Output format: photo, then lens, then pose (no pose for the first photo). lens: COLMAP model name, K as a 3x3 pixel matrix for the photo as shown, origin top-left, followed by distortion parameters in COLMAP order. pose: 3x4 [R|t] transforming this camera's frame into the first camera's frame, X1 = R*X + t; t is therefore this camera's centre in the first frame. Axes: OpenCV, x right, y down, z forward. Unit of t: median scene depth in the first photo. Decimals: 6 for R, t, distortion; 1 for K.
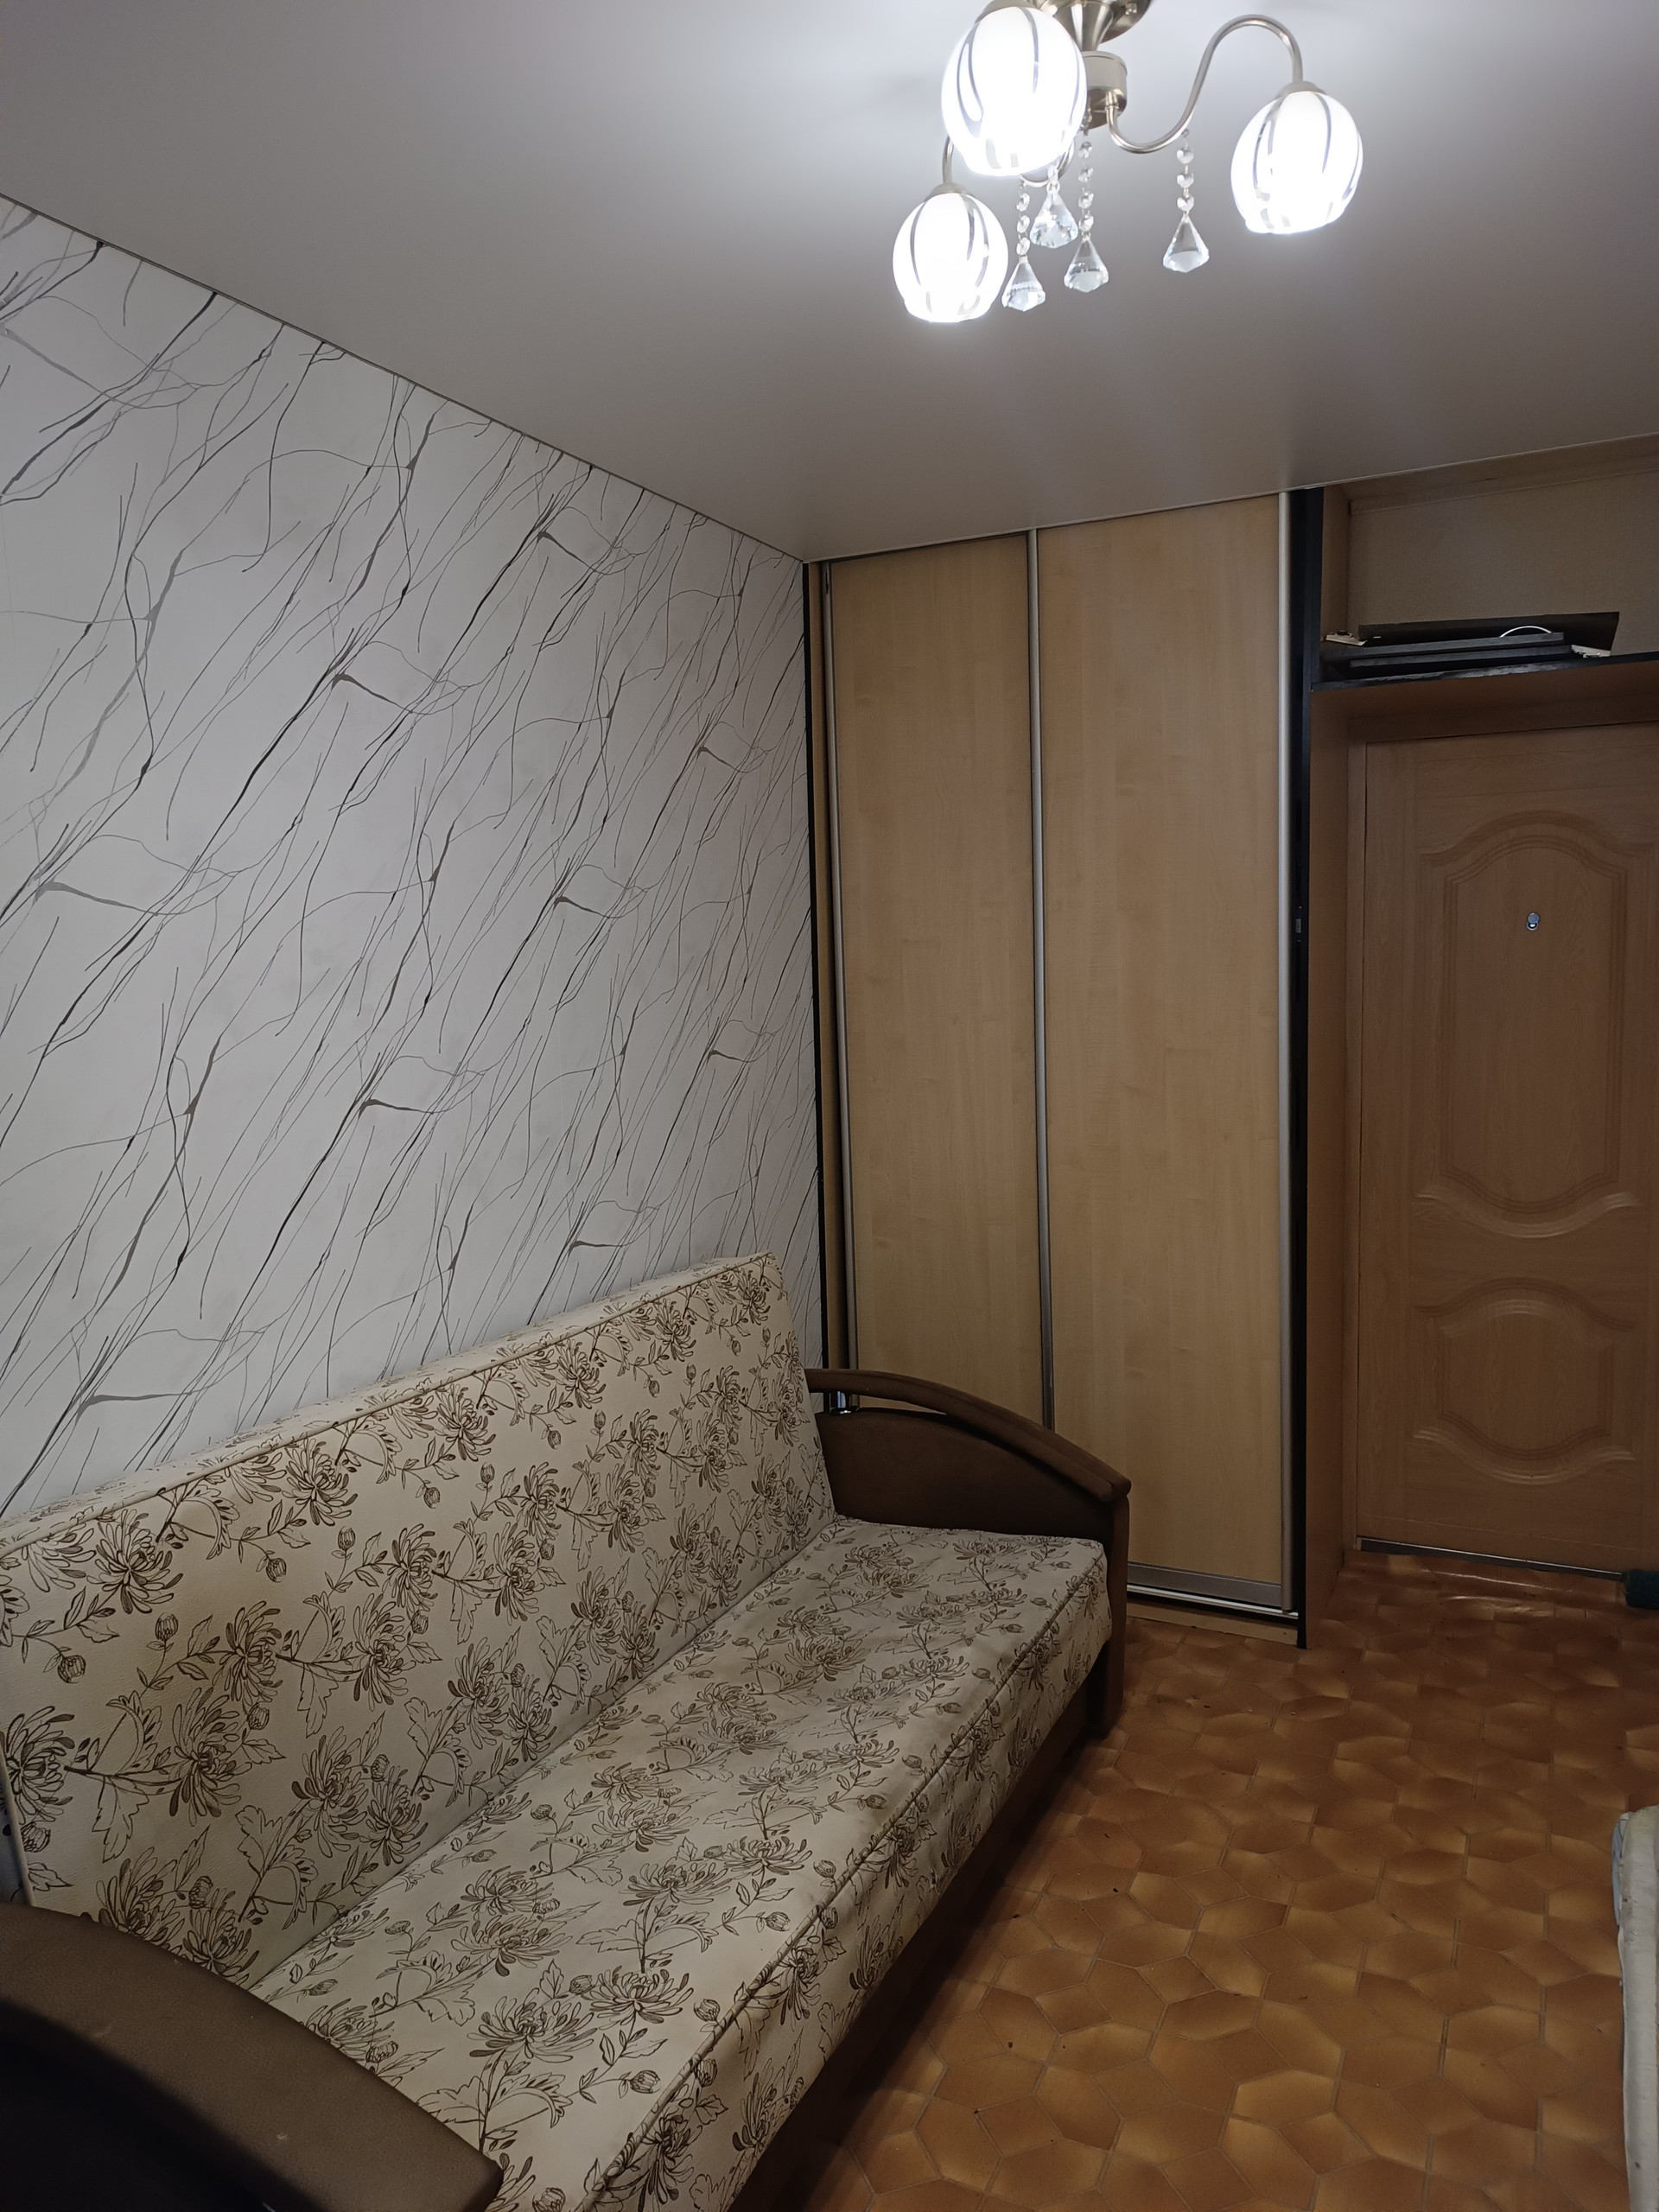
lens RADIAL K [[1615.2, 0, 844.8], [0, 1615.2, 1104.5], [0, 0, 1]] dist [0.030318, 0.002245]
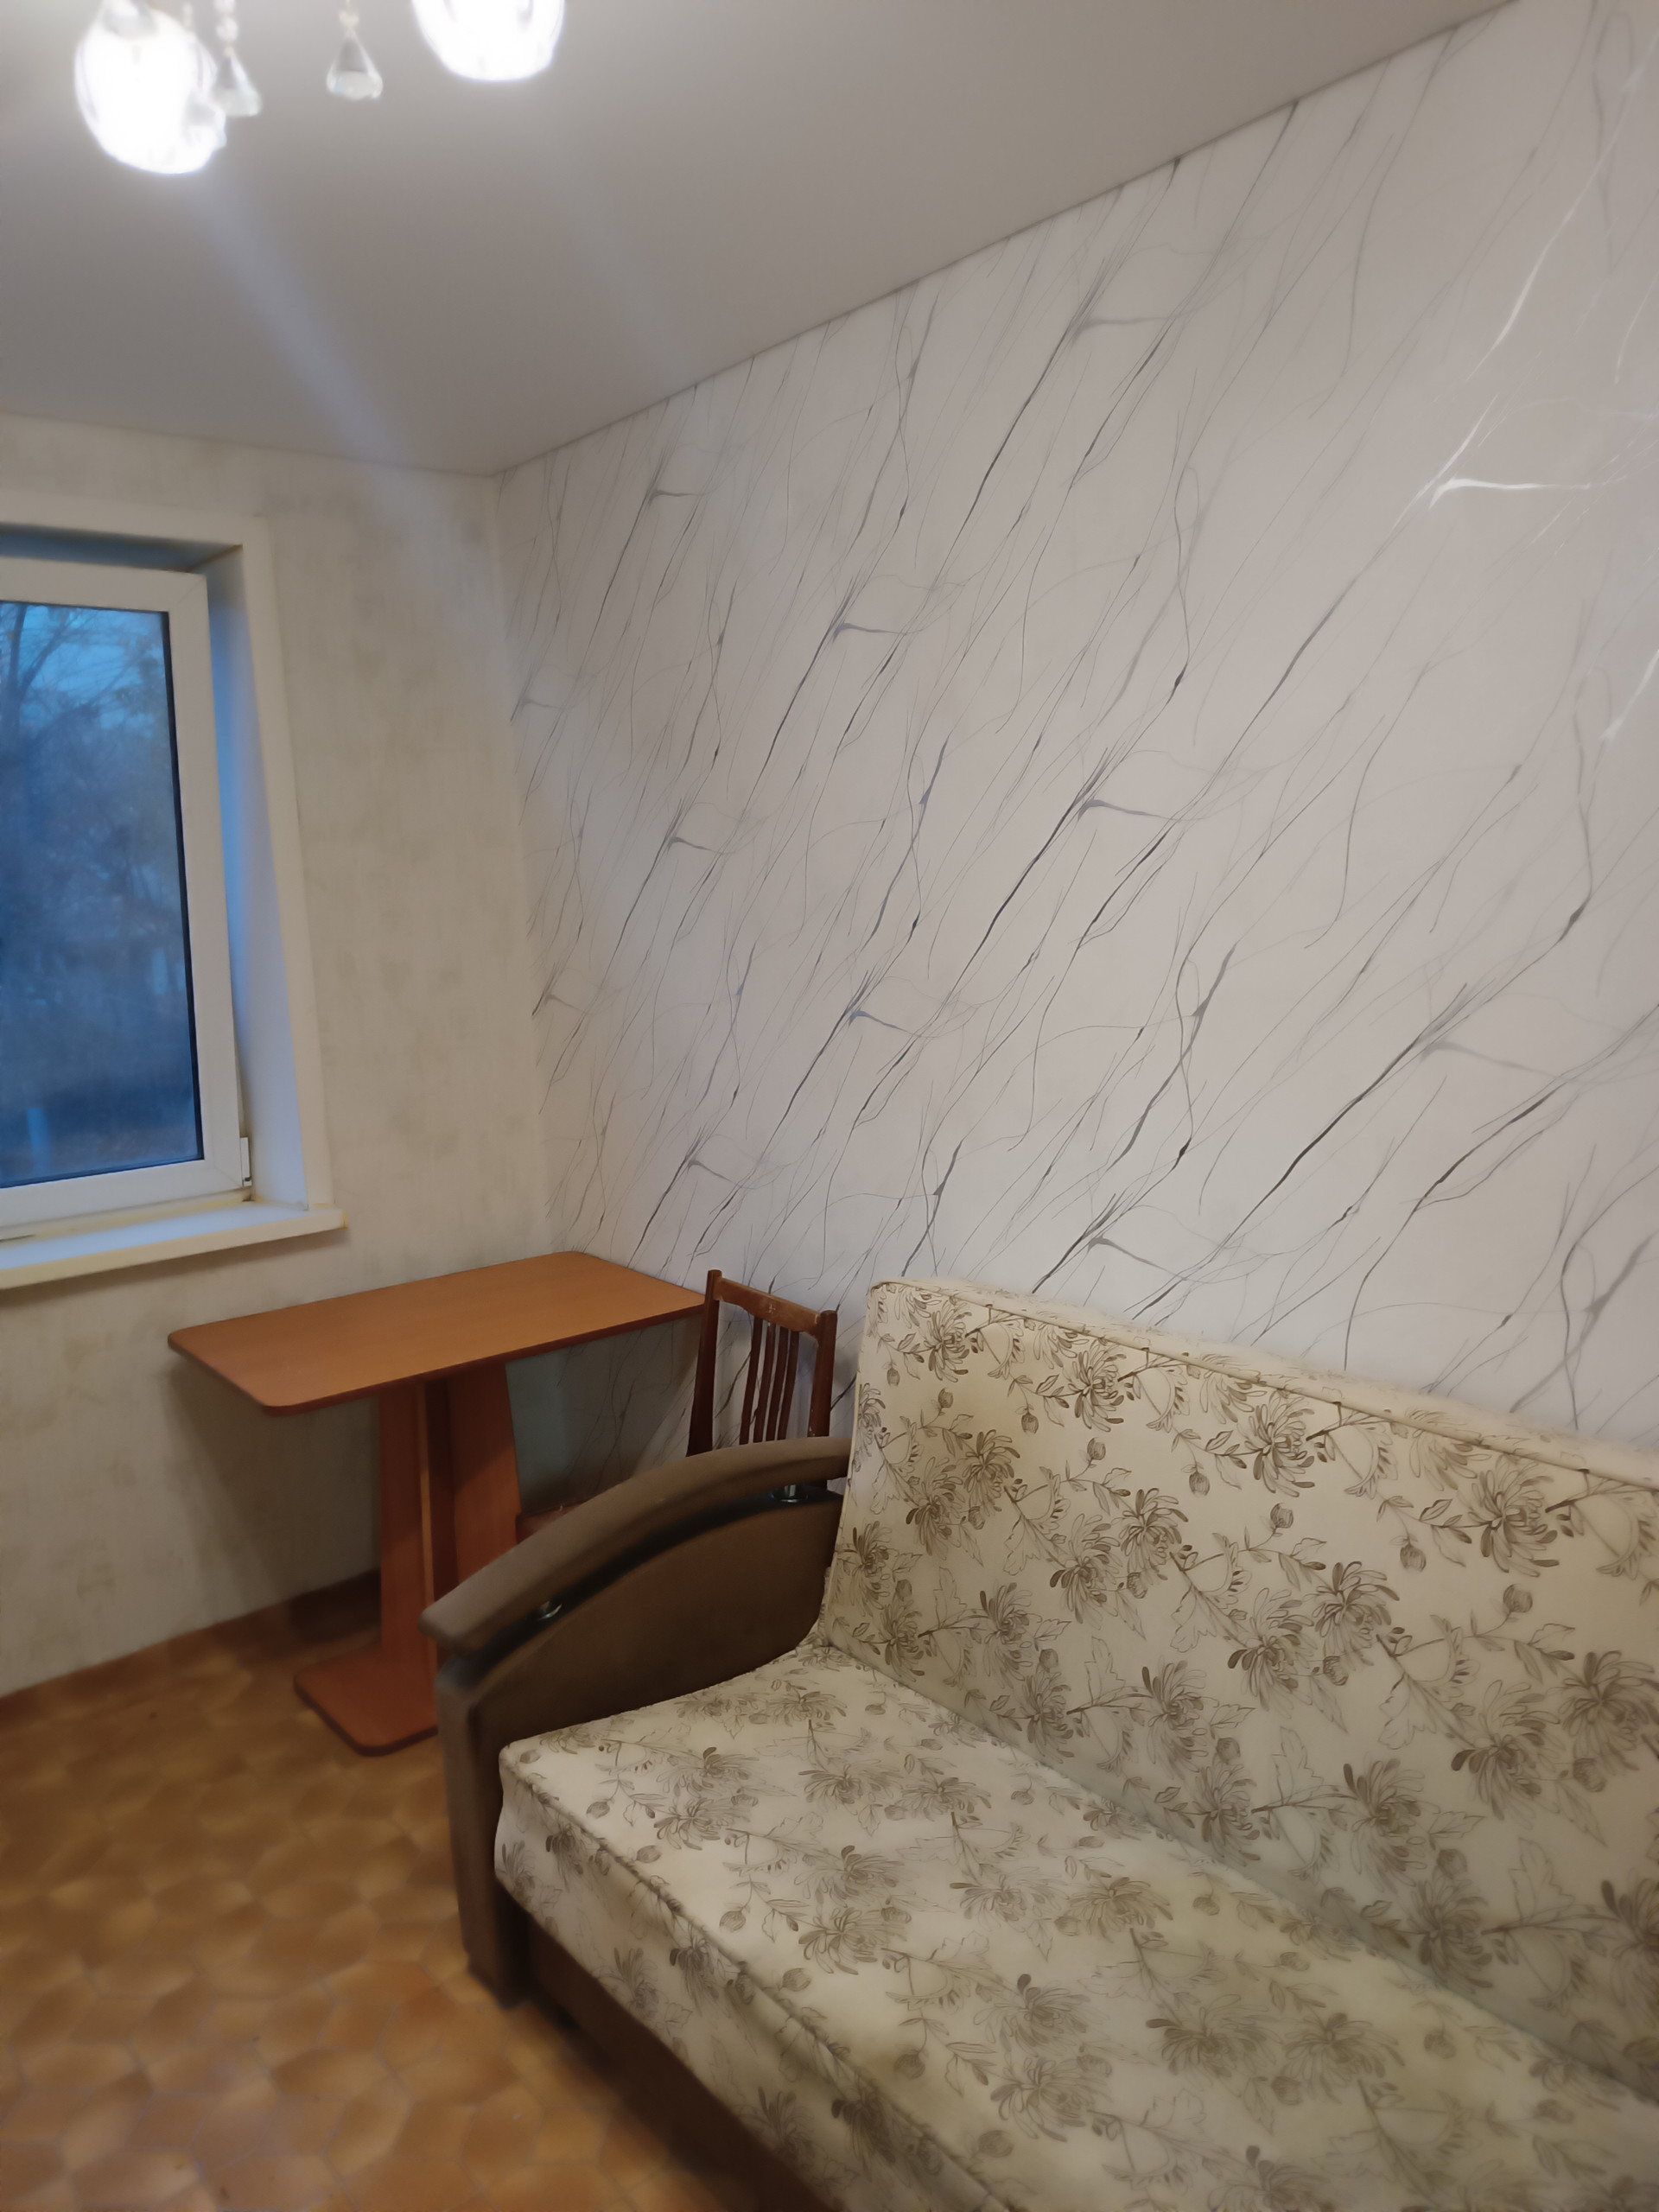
lens RADIAL K [[1582.9, 0, 830.0], [0, 1582.9, 1115.6], [0, 0, 1]] dist [0.024620, -0.022089]
pose [[-0.429779, 0.171650, -0.886468, 0.578981], [-0.047110, 0.976164, 0.211858, -0.131035], [0.901704, 0.132813, -0.411449, 1.178833]]
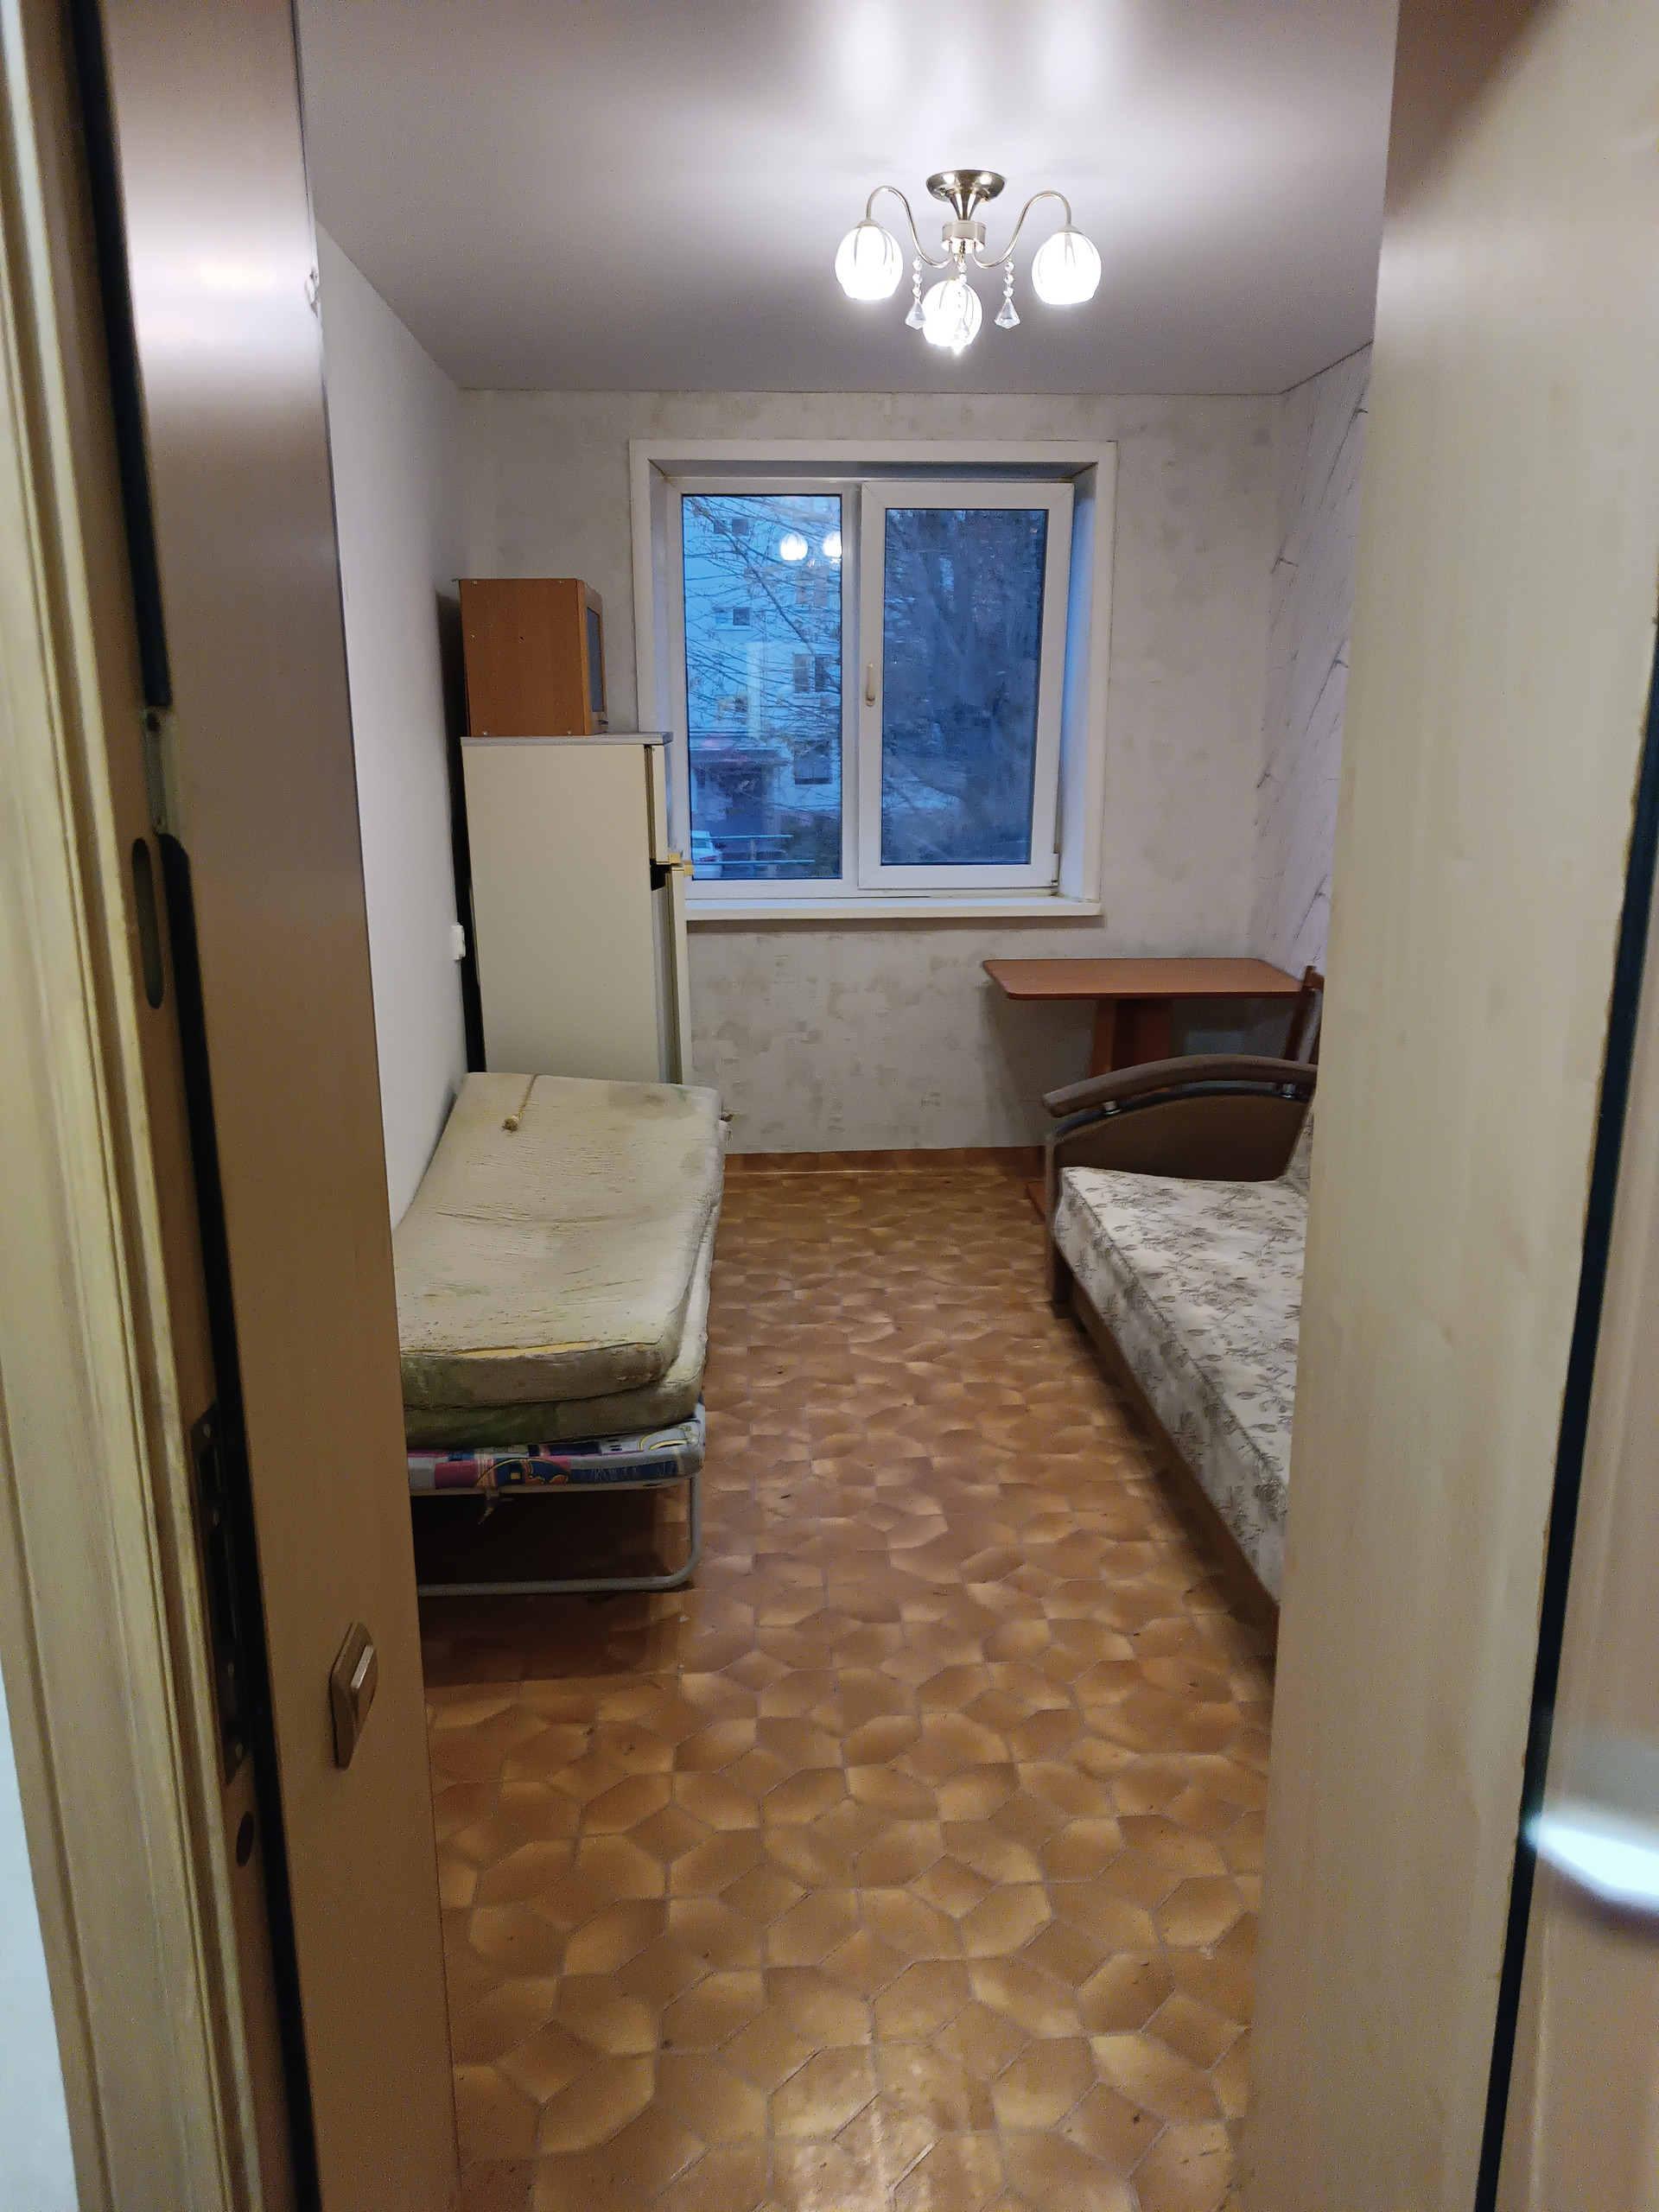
lens RADIAL K [[1552.8, 0, 832.8], [0, 1552.8, 1127.3], [0, 0, 1]] dist [0.050744, -0.052228]
pose [[-0.880648, 0.136982, -0.453535, 0.888453], [-0.034119, 0.936467, 0.349092, -0.183051], [0.472540, 0.322901, -0.820025, 1.945262]]
